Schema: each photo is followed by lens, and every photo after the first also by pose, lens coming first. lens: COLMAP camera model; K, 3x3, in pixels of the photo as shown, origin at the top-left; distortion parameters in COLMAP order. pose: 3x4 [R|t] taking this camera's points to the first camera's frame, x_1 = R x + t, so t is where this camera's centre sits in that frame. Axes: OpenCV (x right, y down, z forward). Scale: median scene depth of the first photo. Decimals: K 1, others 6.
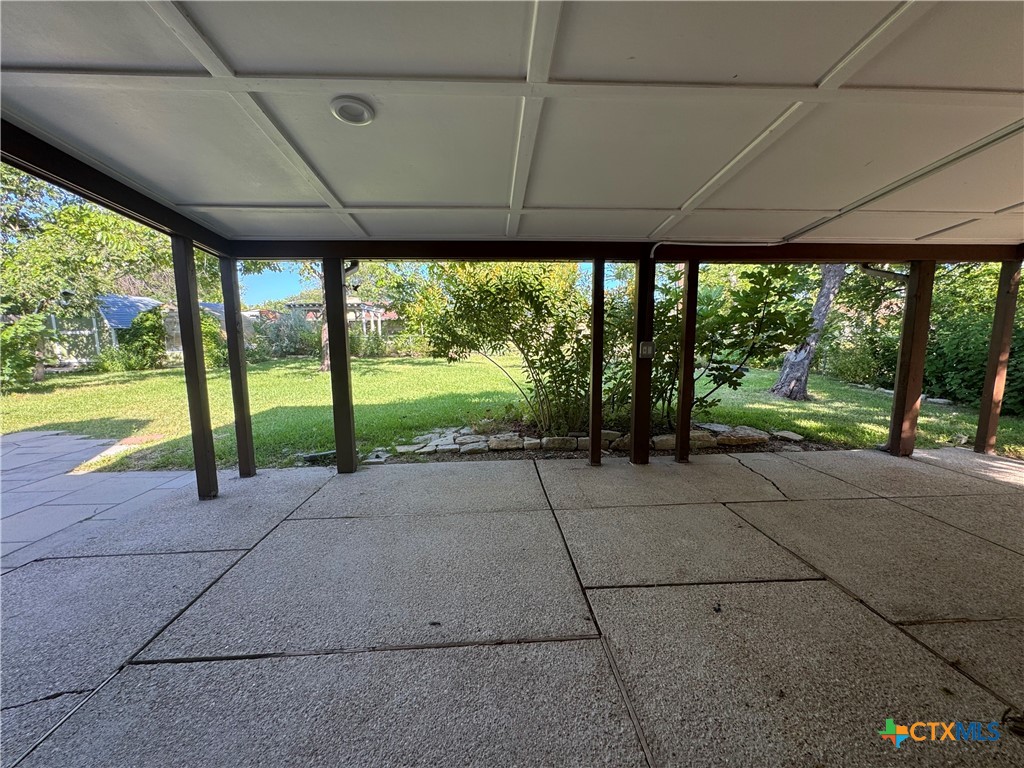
lens RADIAL K [[416.4, 0, 512.5], [0, 416.4, 382.8], [0, 0, 1]] dist [-0.000896, 0.000683]
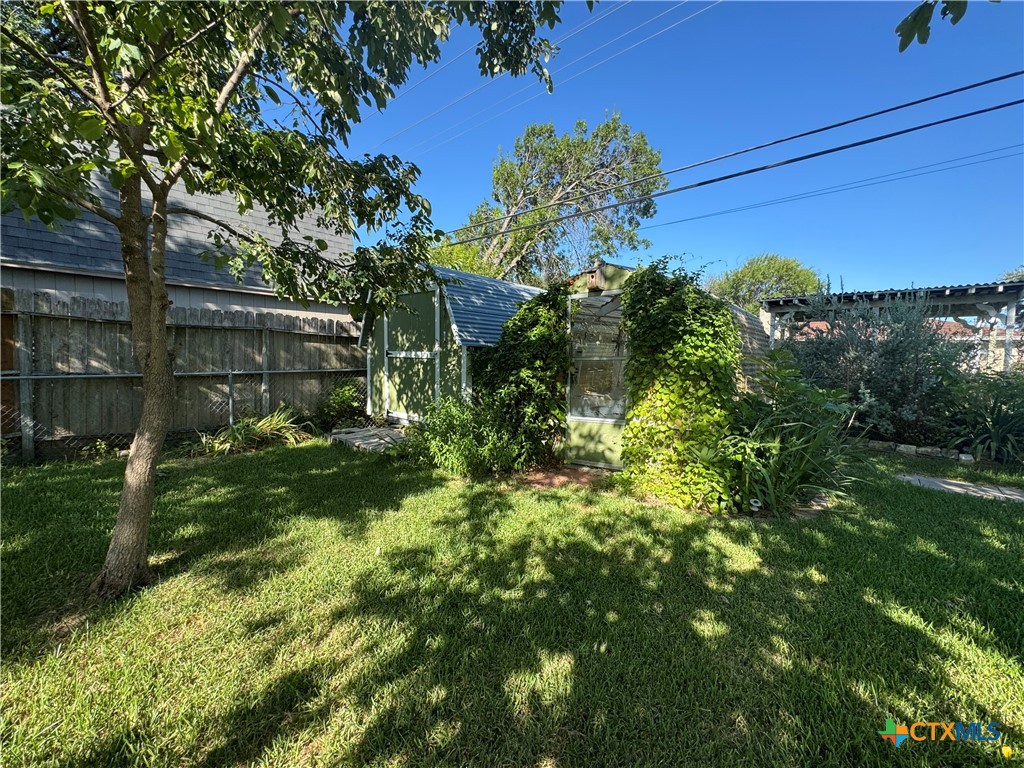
lens RADIAL K [[416.4, 0, 511.6], [0, 416.4, 383.8], [0, 0, 1]] dist [-0.000896, 0.000683]
pose [[0.720743, 0.072375, -0.689414, -0.653976], [-0.111274, 0.993717, -0.012010, -0.095214], [0.684214, 0.085370, 0.724268, 0.746059]]
